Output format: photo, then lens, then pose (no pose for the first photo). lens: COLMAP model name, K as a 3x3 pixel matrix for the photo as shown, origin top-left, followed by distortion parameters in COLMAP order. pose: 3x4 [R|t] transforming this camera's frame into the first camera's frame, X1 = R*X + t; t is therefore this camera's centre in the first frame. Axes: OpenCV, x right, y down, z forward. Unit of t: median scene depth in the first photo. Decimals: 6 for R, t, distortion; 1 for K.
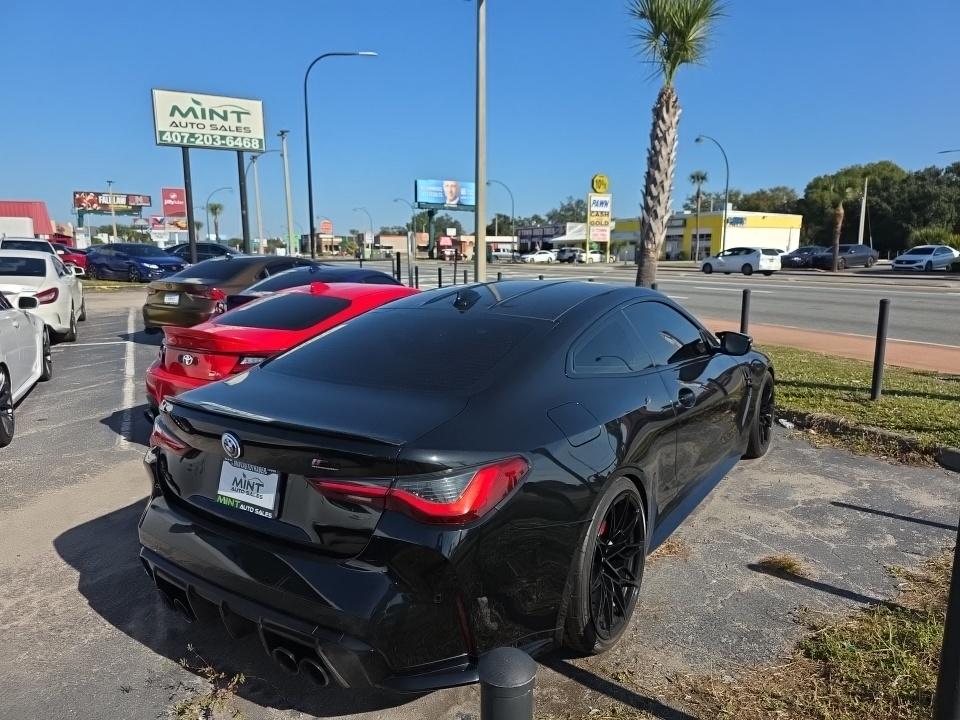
lens RADIAL K [[655.3, 0, 480.9], [0, 655.3, 362.1], [0, 0, 1]] dist [0.043535, -0.038631]
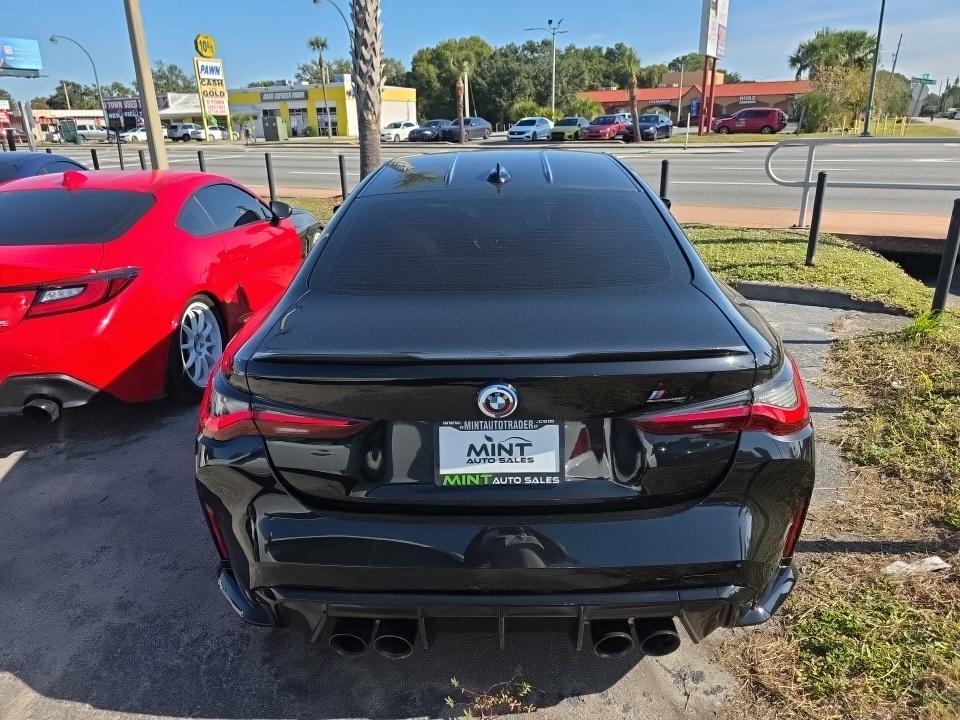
lens RADIAL K [[655.3, 0, 487.0], [0, 655.3, 361.9], [0, 0, 1]] dist [0.043535, -0.038631]
pose [[0.844403, -0.196765, 0.498264, -0.139628], [0.106996, 0.973308, 0.203036, -0.010370], [-0.524915, -0.118132, 0.842917, 0.083845]]
